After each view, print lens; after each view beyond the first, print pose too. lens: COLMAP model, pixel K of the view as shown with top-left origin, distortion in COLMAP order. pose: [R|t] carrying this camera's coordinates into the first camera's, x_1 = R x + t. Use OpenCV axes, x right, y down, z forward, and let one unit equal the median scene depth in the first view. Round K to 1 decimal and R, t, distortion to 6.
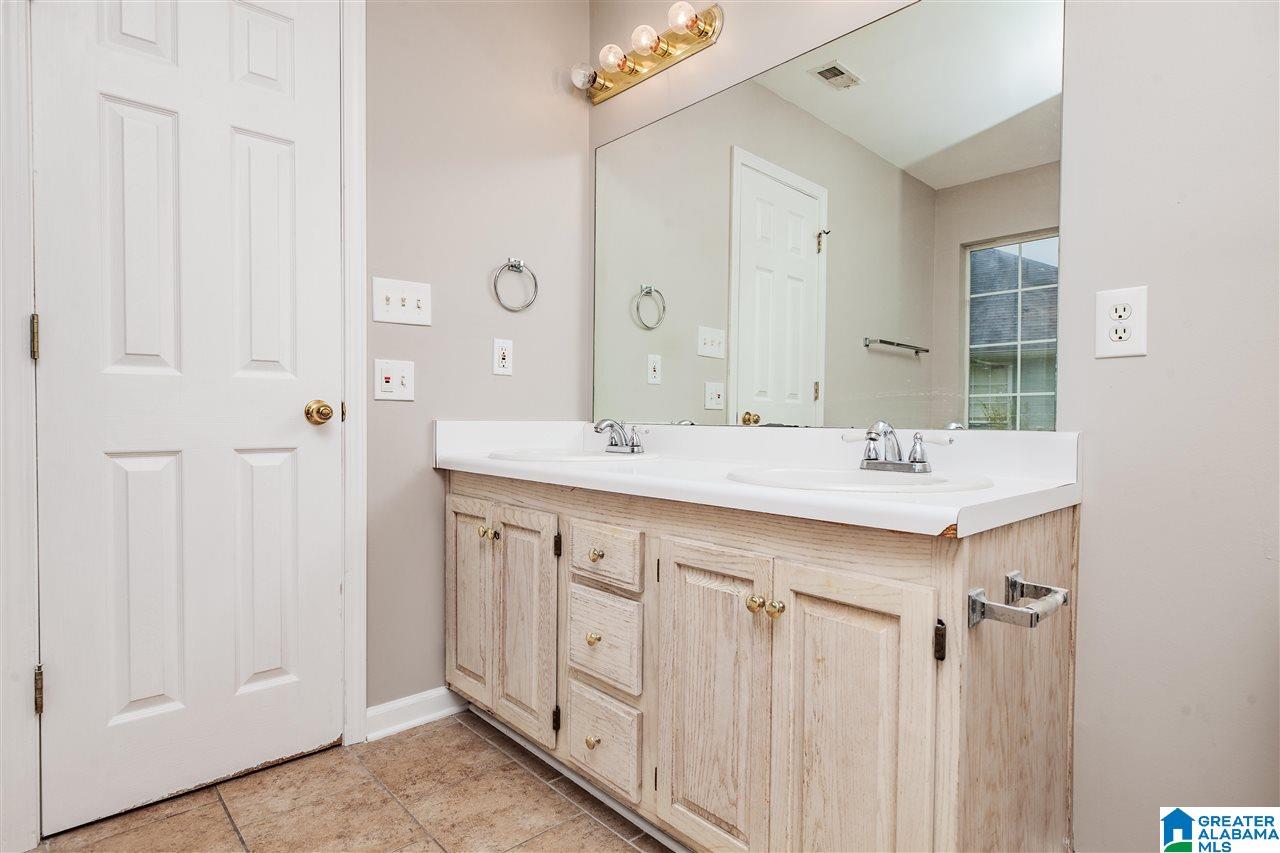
lens RADIAL K [[677.5, 0, 642.2], [0, 677.5, 432.5], [0, 0, 1]] dist [0.005043, 0.000584]
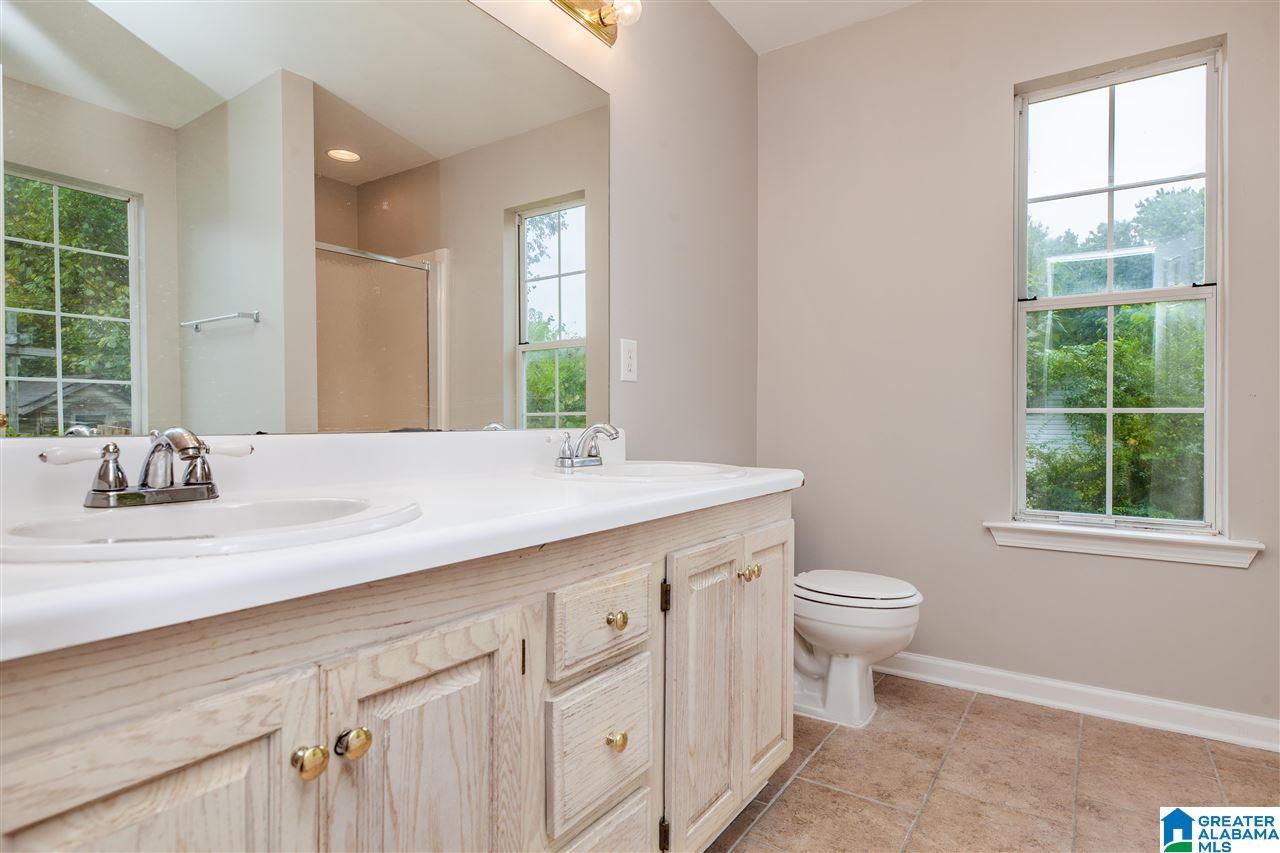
lens RADIAL K [[677.5, 0, 642.2], [0, 677.5, 432.5], [0, 0, 1]] dist [0.005043, 0.000584]
pose [[-0.215400, -0.027106, 0.976150, -0.721154], [0.026709, 0.999077, 0.033636, -0.035341], [-0.976161, 0.033317, -0.214477, 1.068594]]
